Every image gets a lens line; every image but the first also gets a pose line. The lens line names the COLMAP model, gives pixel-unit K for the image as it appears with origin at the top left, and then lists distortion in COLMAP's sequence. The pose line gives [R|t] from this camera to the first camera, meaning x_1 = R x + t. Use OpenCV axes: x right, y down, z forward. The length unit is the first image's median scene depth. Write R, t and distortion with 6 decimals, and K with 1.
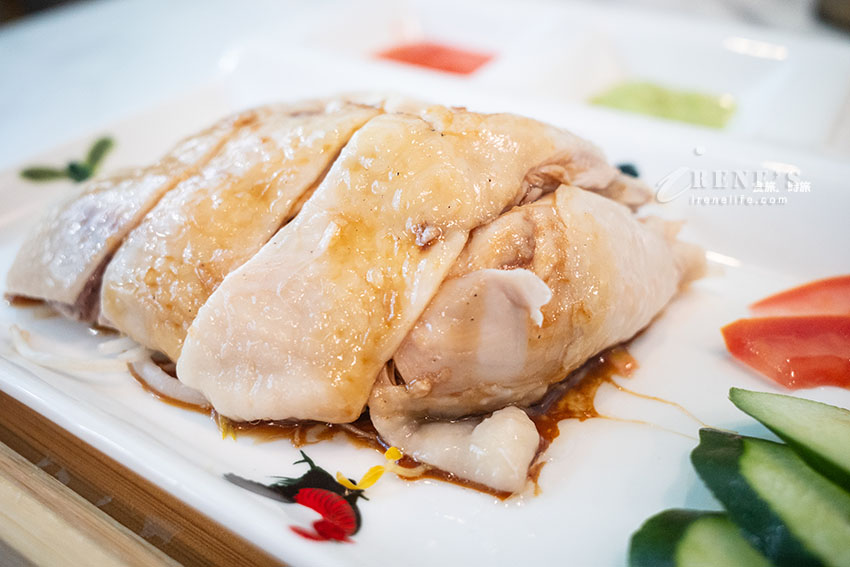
lens RADIAL K [[799.0, 0, 425.0], [0, 799.0, 283.5], [0, 0, 1]] dist [0.032653, 0.002153]
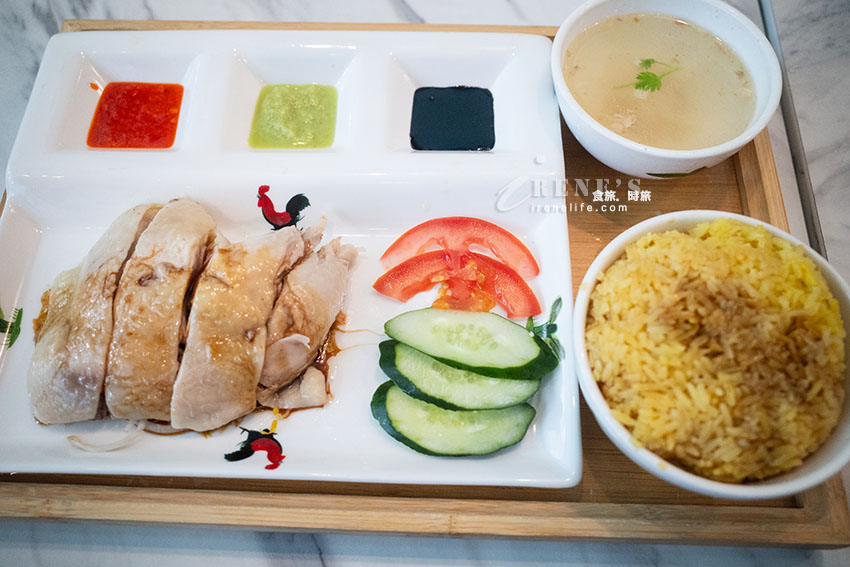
lens RADIAL K [[799.0, 0, 425.0], [0, 799.0, 283.5], [0, 0, 1]] dist [0.032653, 0.002153]
pose [[0.857131, -0.466746, 0.217884, 0.002236], [0.306230, 0.801865, 0.513065, -1.235126], [-0.414185, -0.373041, 0.830236, -1.109947]]
